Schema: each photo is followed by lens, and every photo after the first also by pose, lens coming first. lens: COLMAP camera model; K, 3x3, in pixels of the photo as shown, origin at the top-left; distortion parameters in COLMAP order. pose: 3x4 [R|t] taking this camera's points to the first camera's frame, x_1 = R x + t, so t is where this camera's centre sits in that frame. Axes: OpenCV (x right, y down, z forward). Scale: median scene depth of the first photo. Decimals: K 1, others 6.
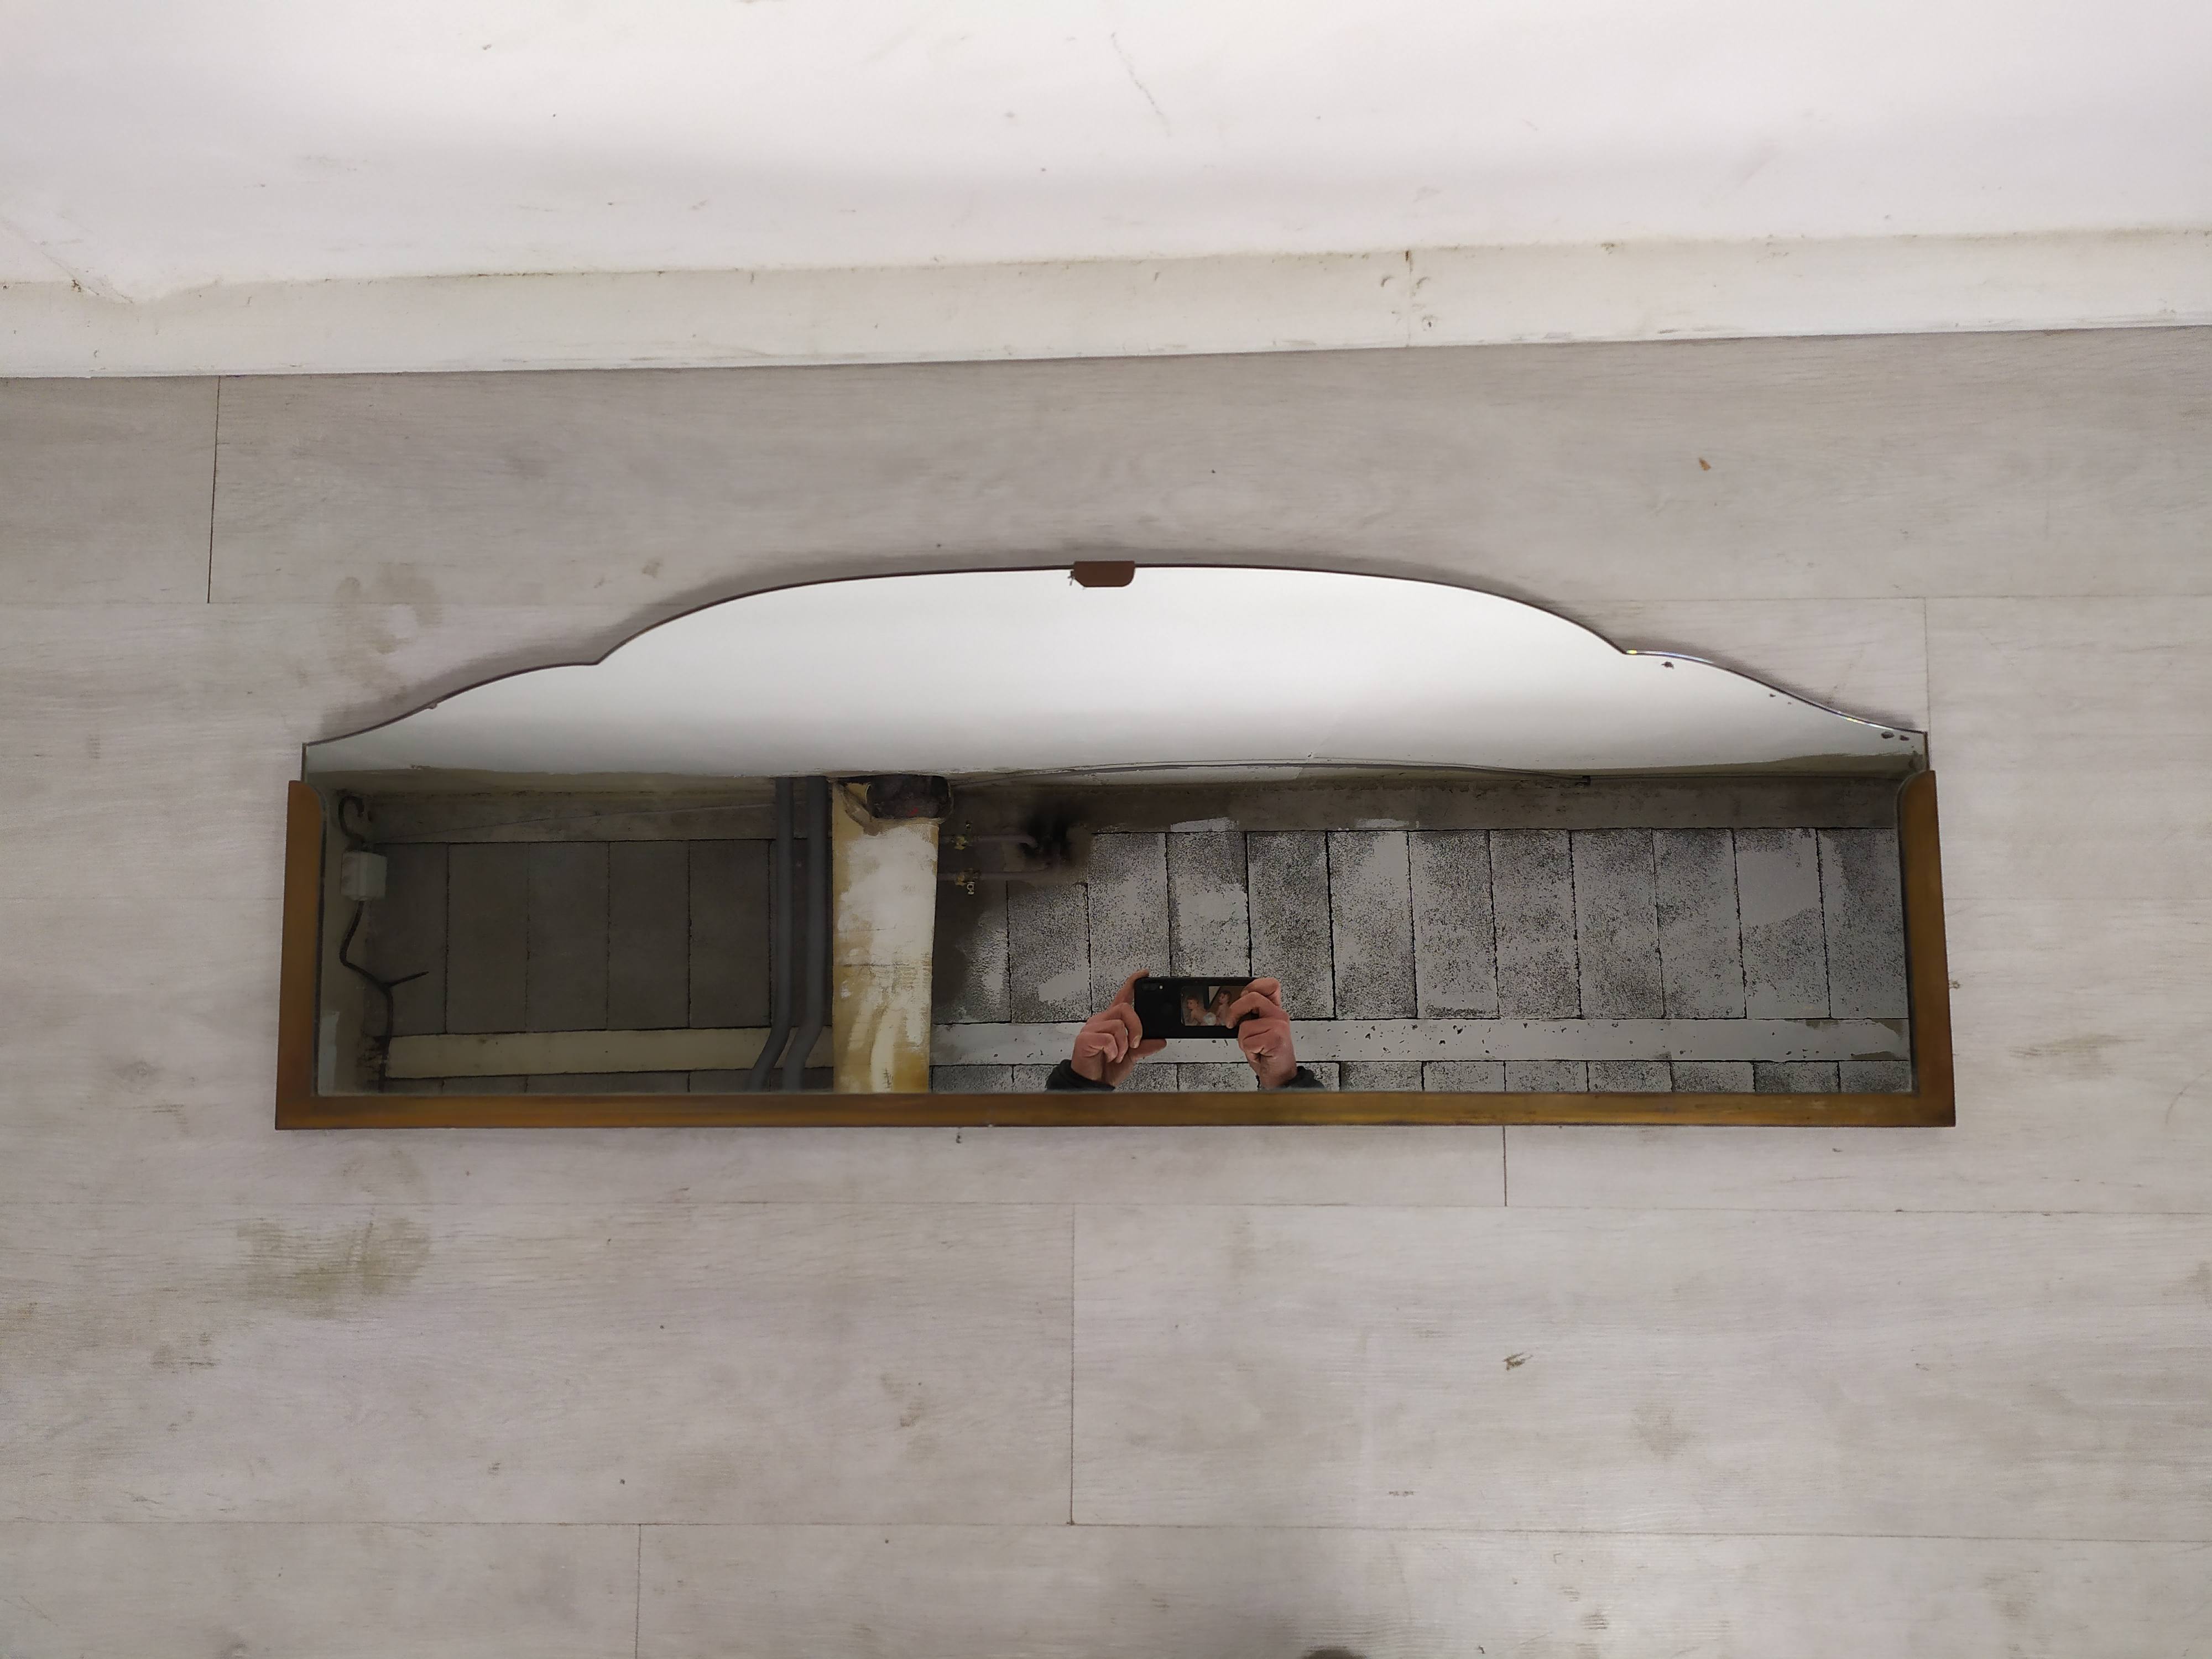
lens RADIAL K [[1702.2, 0, 1116.7], [0, 1702.2, 838.9], [0, 0, 1]] dist [0.048268, -0.060651]
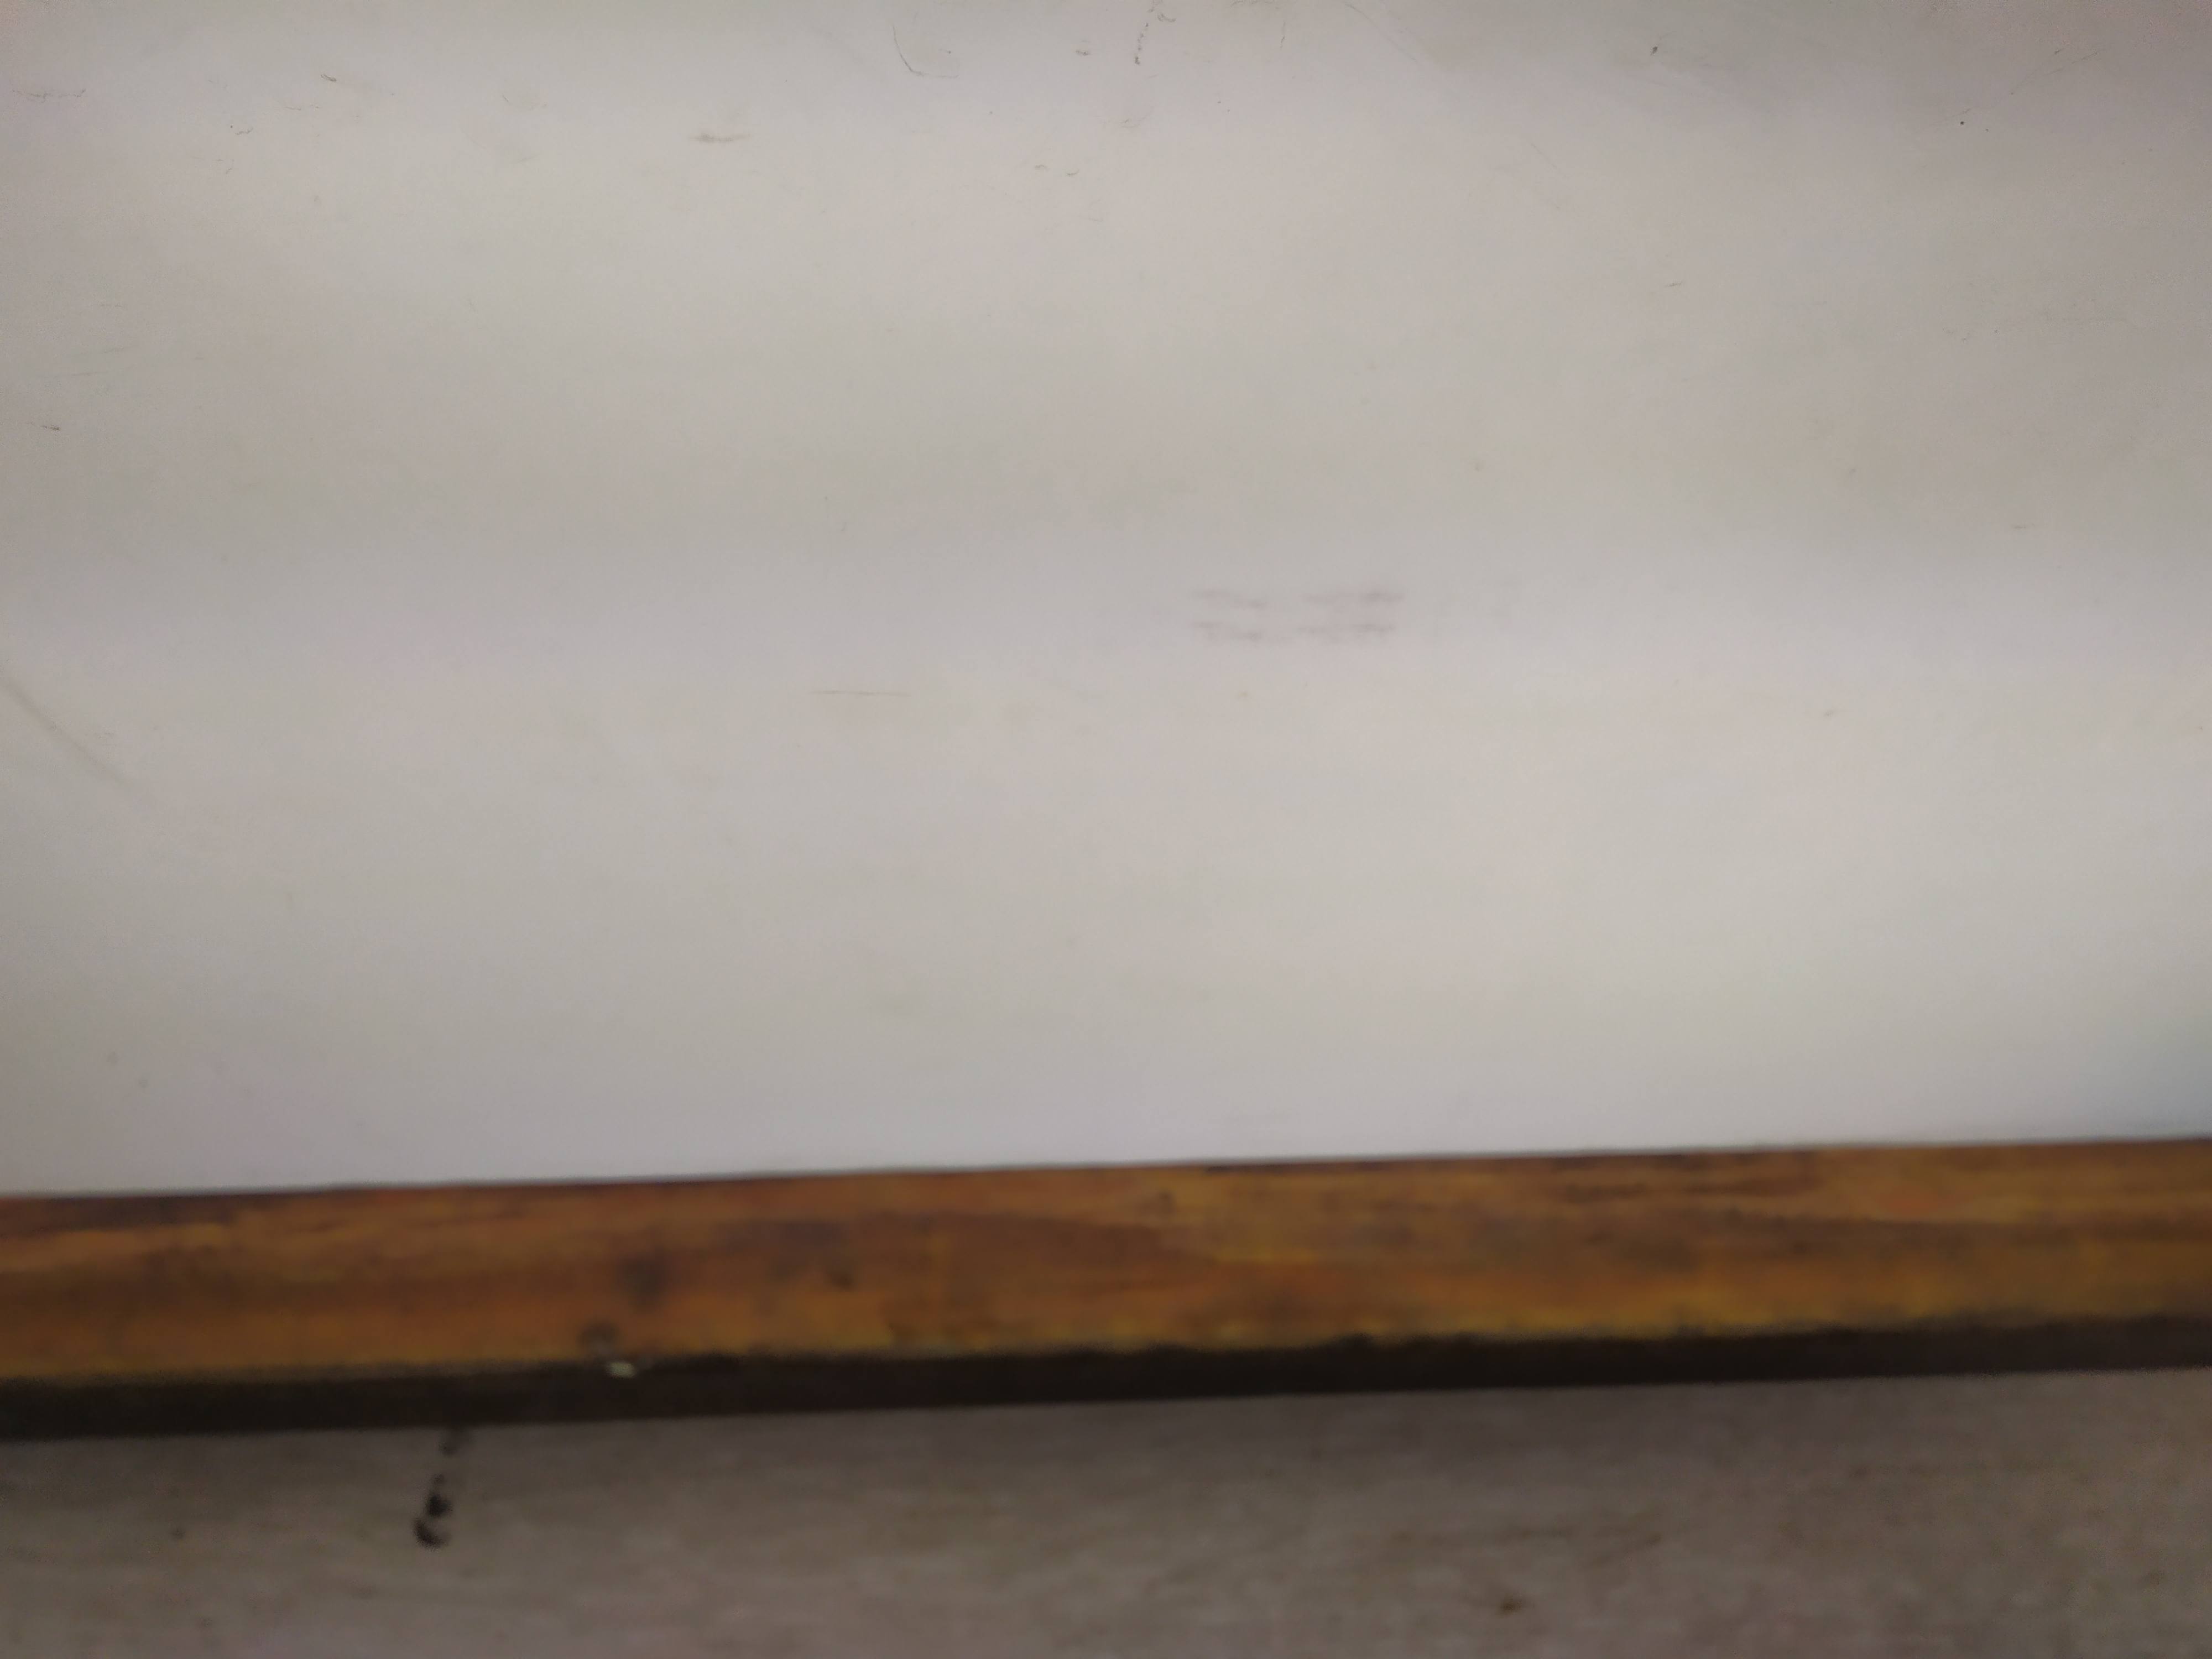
lens RADIAL K [[1702.2, 0, 1105.1], [0, 1702.2, 821.9], [0, 0, 1]] dist [0.048268, -0.060651]
pose [[0.998570, -0.003491, 0.053339, -0.037227], [0.027439, 0.889846, -0.455436, 0.193463], [-0.045874, 0.456248, 0.888669, 0.818749]]
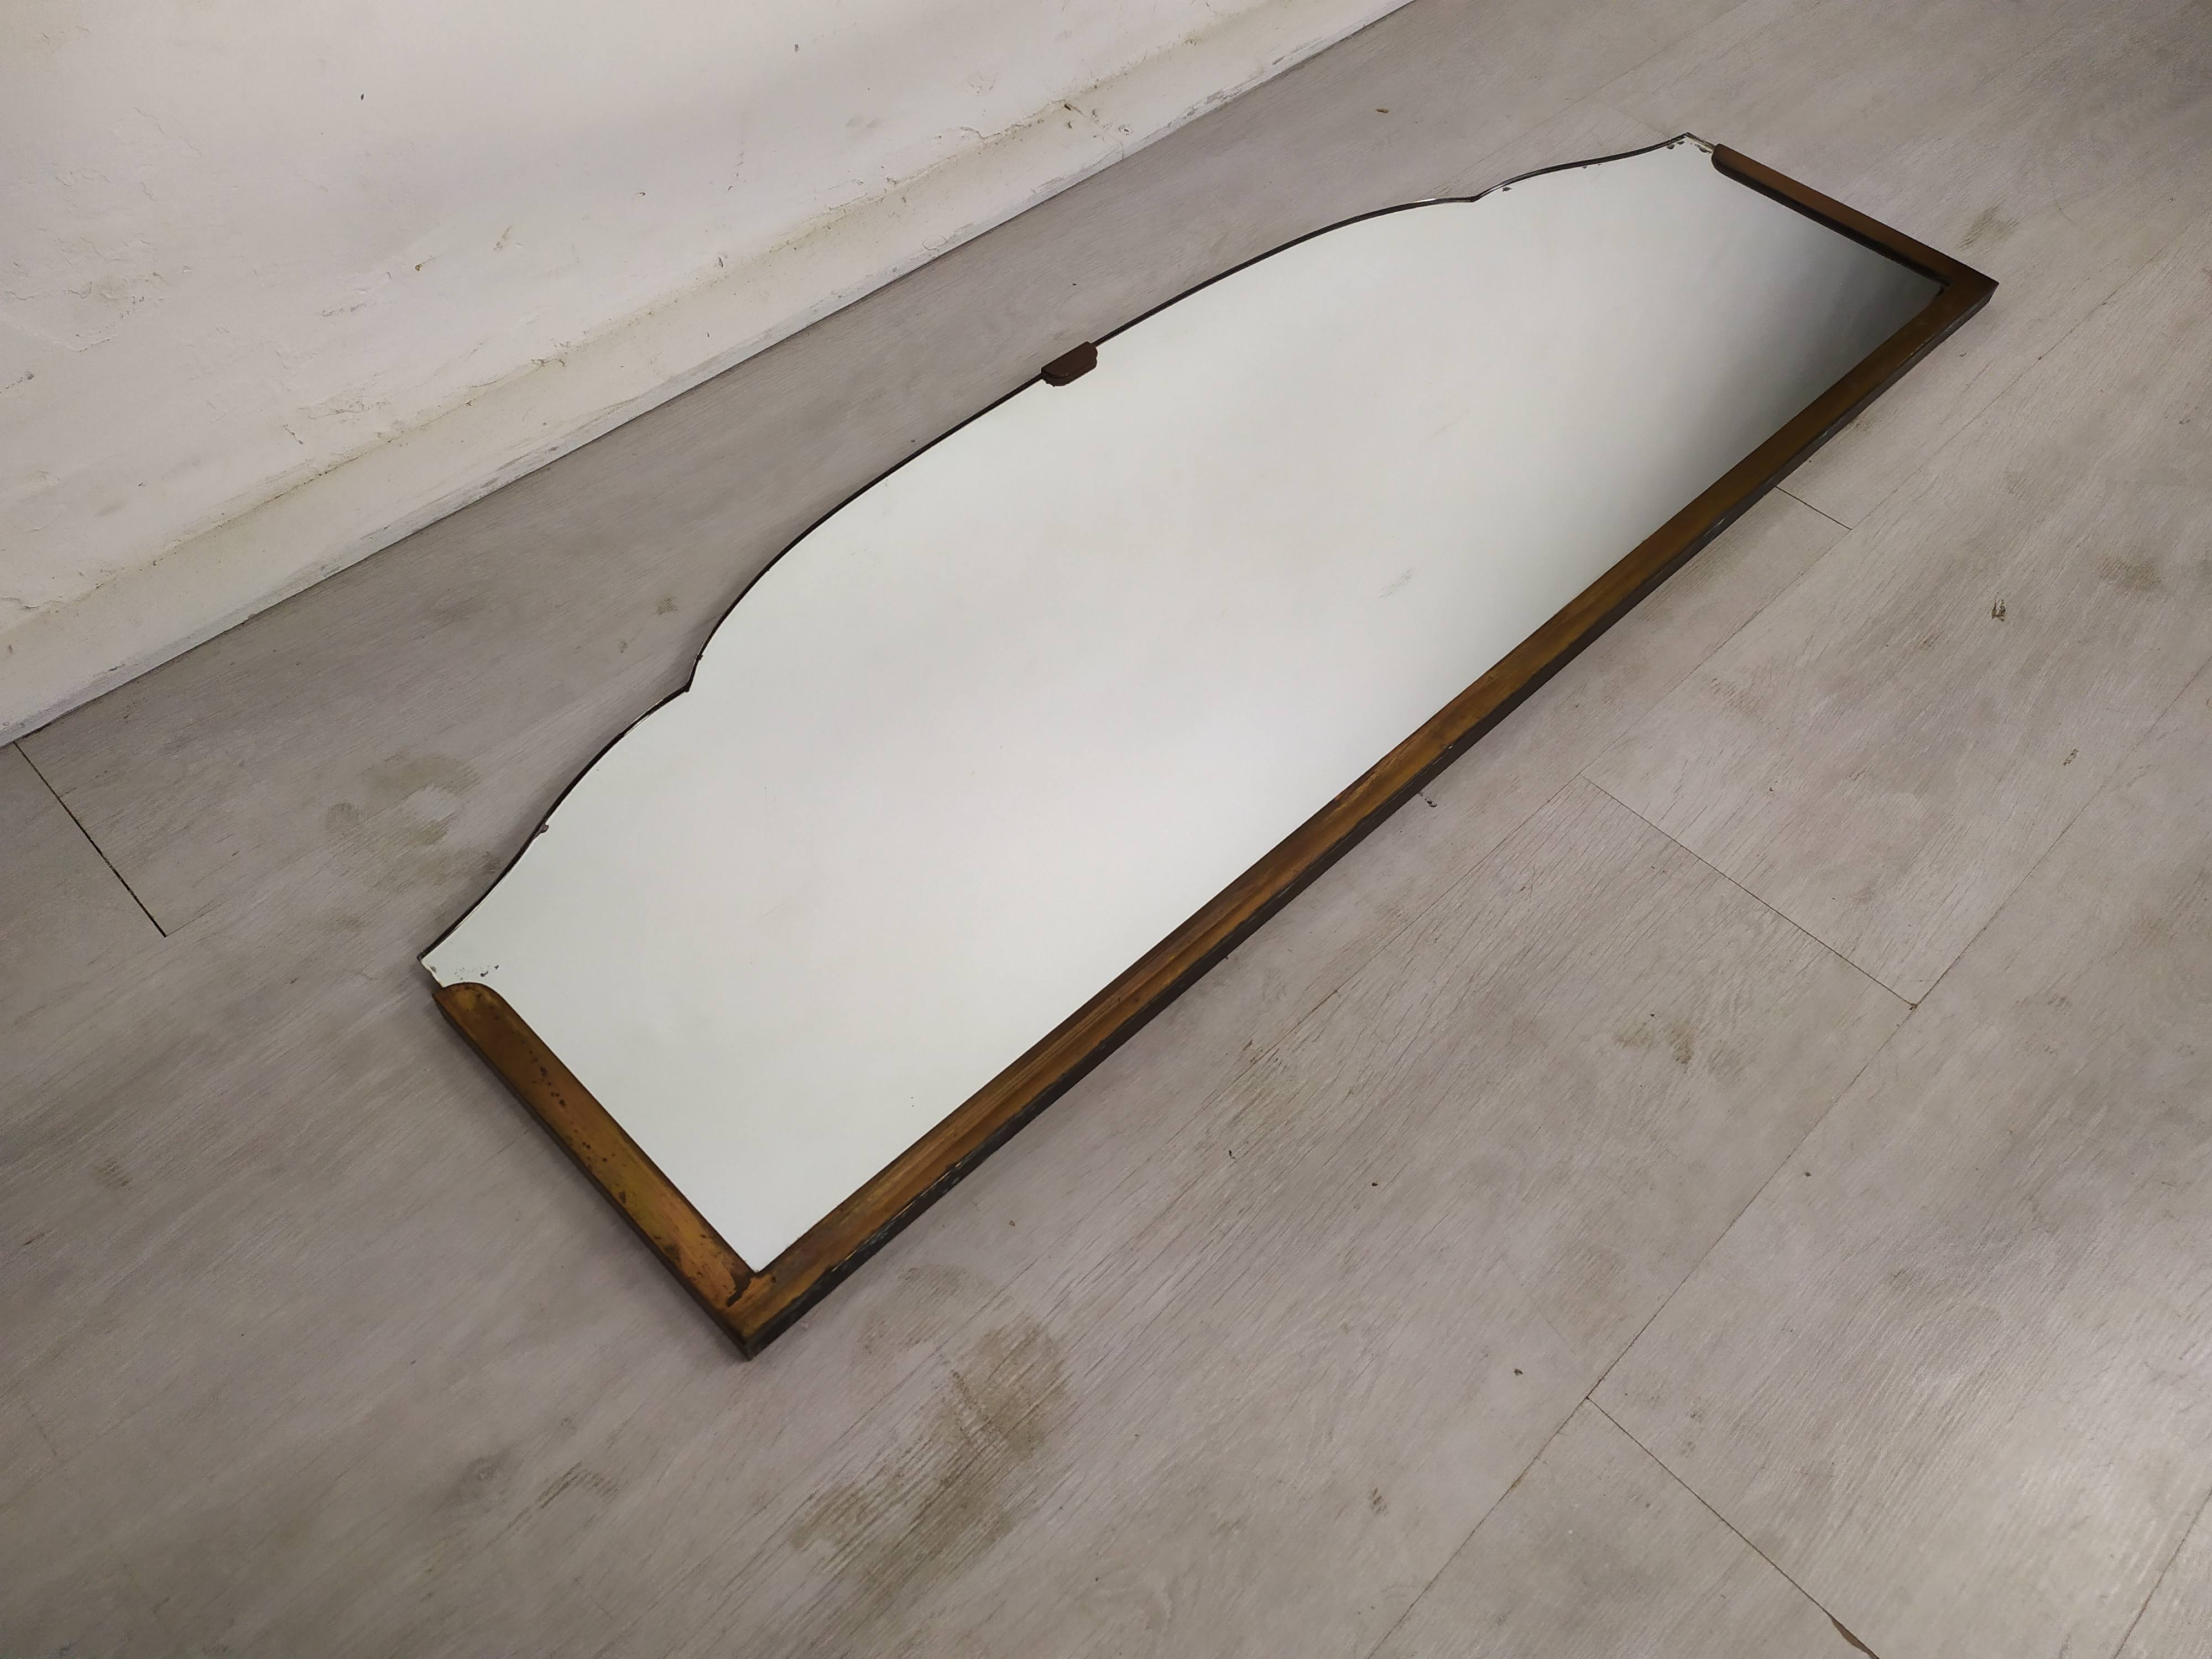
lens RADIAL K [[1702.2, 0, 1127.2], [0, 1702.2, 838.2], [0, 0, 1]] dist [0.048268, -0.060651]
pose [[0.702383, -0.527543, 0.477866, -0.586667], [0.699268, 0.636819, -0.324786, 0.347306], [-0.132975, 0.562280, 0.816185, 0.370555]]
